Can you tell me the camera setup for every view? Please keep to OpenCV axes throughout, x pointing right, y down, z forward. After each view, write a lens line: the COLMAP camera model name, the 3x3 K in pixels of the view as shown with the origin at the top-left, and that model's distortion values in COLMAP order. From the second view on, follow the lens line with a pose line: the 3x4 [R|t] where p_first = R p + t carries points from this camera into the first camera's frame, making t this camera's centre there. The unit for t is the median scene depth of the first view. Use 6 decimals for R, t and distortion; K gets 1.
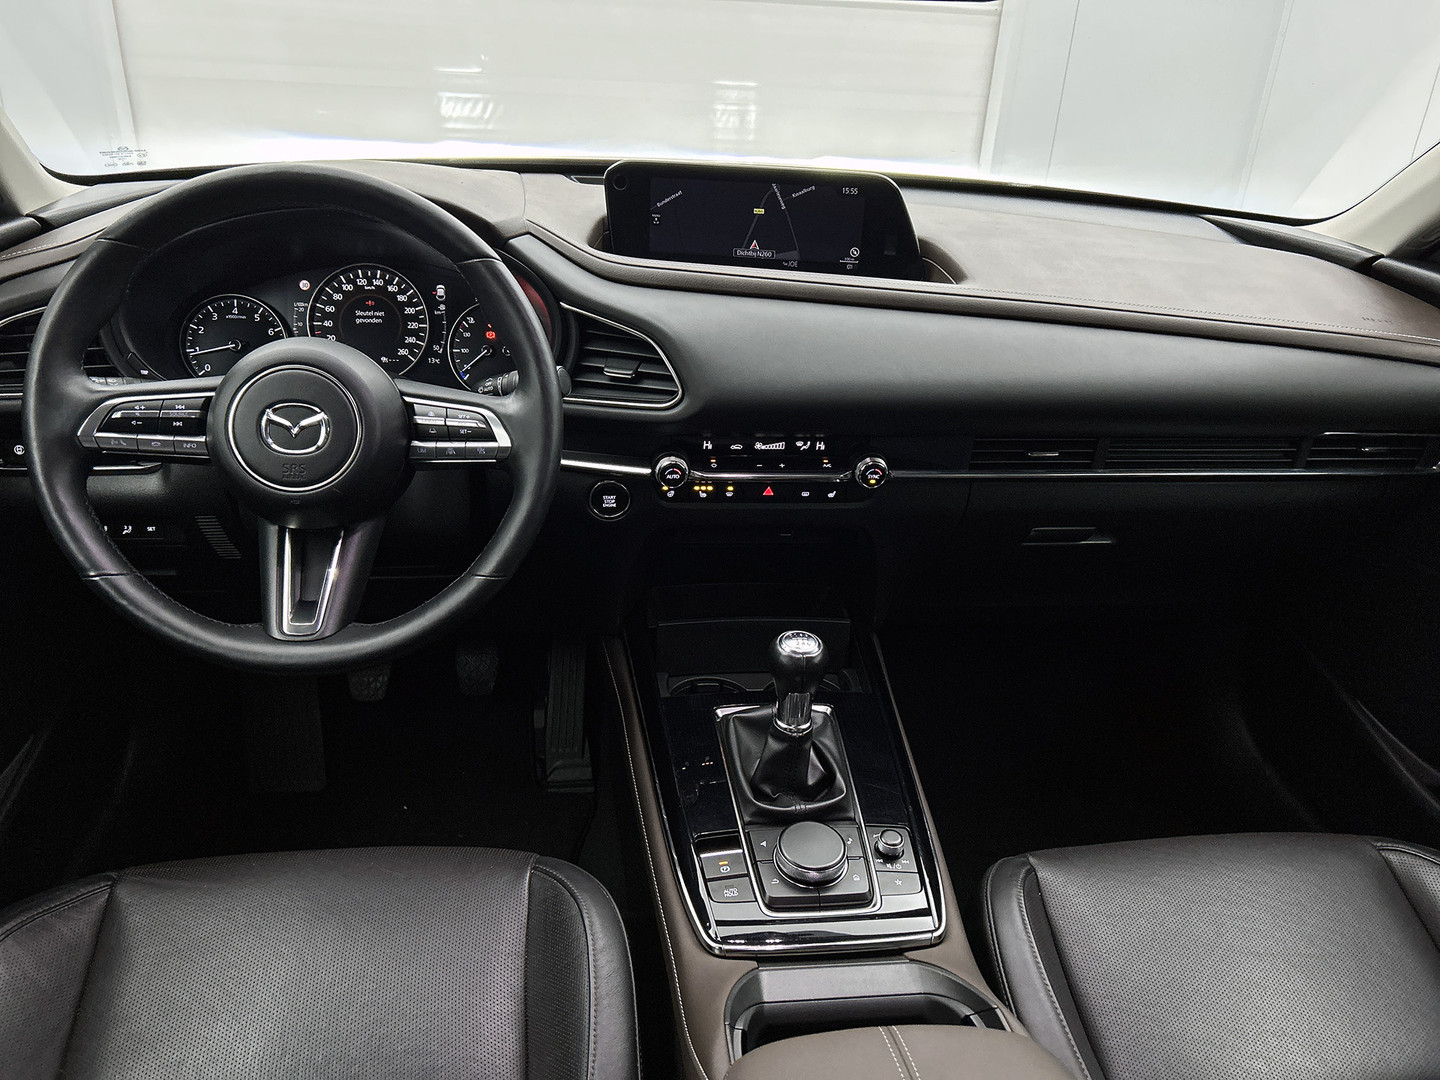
lens RADIAL K [[1104.8, 0, 720.0], [0, 1104.8, 540.0], [0, 0, 1]] dist [0.028883, -0.010195]
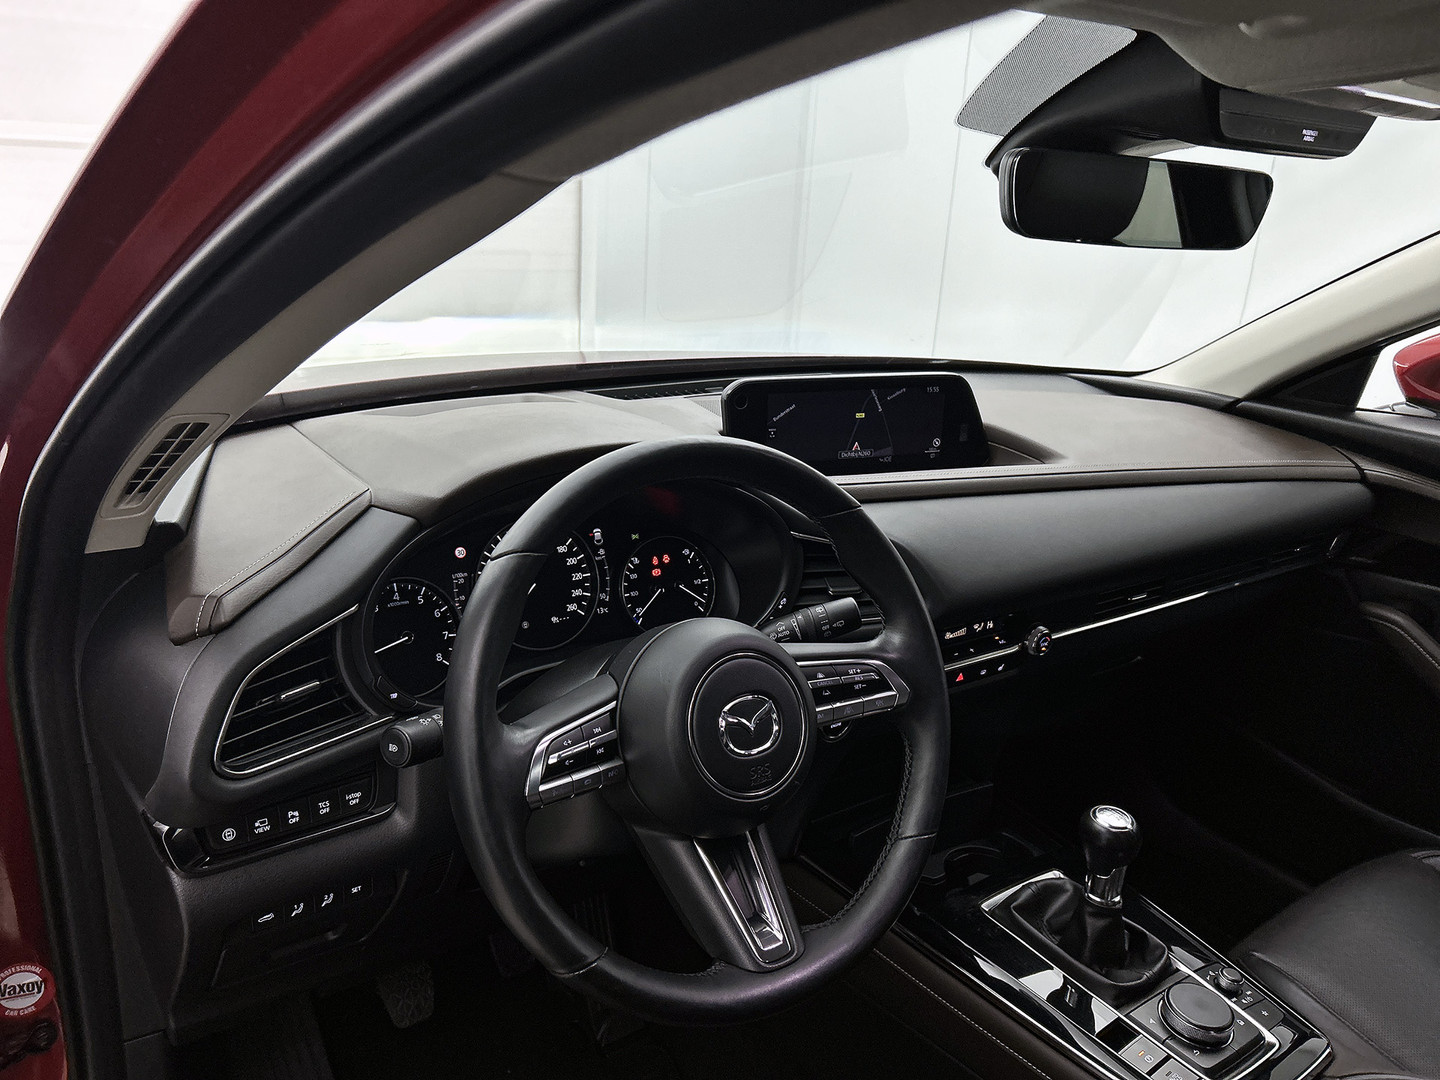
lens RADIAL K [[1091.4, 0, 720.0], [0, 1091.4, 540.0], [0, 0, 1]] dist [0.126702, -0.243756]
pose [[0.876100, -0.151786, 0.457613, -0.642966], [0.200211, 0.977980, -0.058917, -0.162816], [-0.438594, 0.143236, 0.887197, 0.167499]]
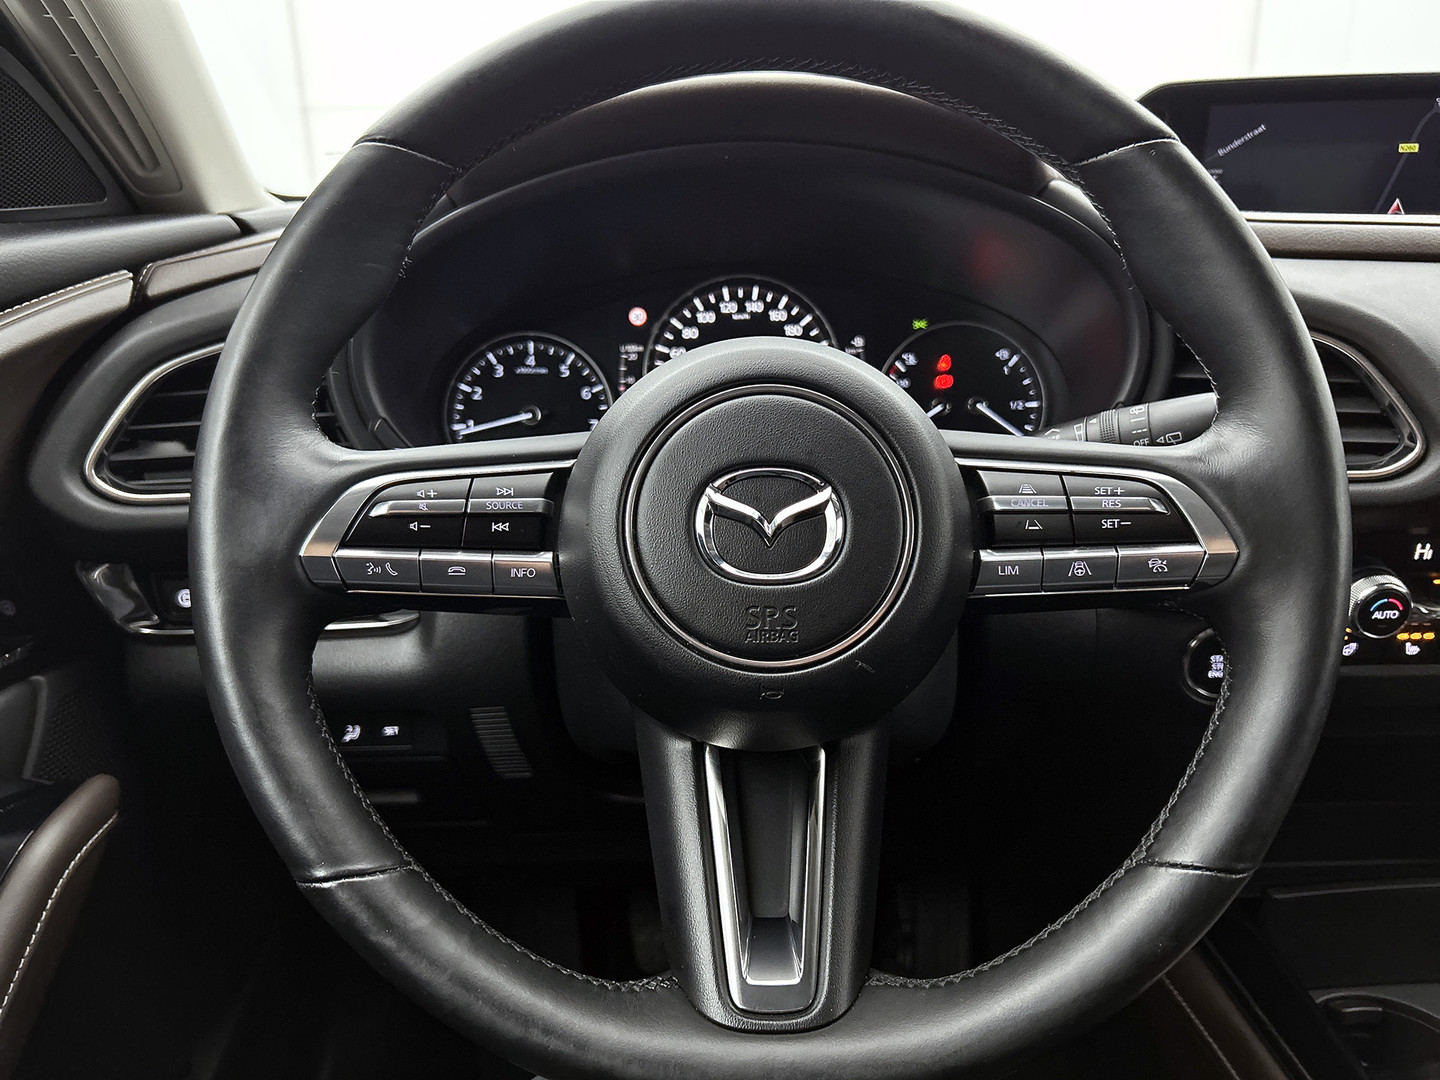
lens RADIAL K [[1091.4, 0, 720.0], [0, 1091.4, 540.0], [0, 0, 1]] dist [0.126702, -0.243756]
pose [[0.992765, -0.033728, -0.115240, -0.289337], [0.018347, 0.991079, -0.132005, -0.030732], [0.118664, 0.128936, 0.984527, 0.470007]]
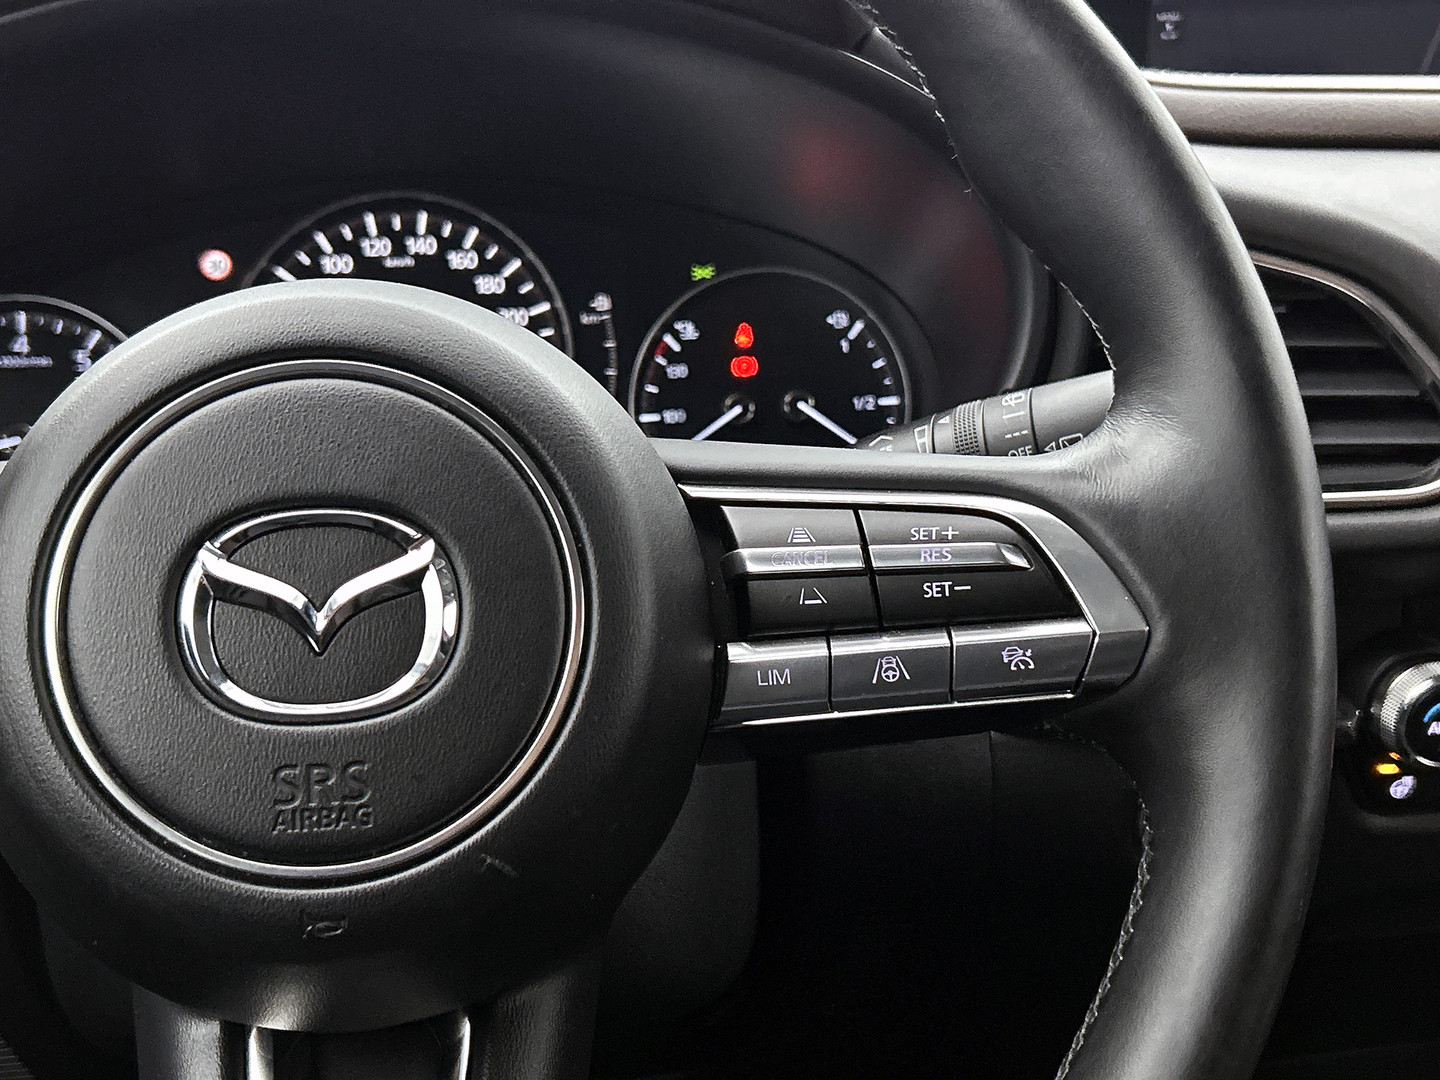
lens RADIAL K [[1767.8, 0, 709.9], [0, 1767.8, 542.8], [0, 0, 1]] dist [0.227221, -0.805459]
pose [[0.997198, -0.074134, -0.010003, -0.240554], [0.071024, 0.980265, -0.184486, -0.031076], [0.023482, 0.183259, 0.982784, 0.508553]]
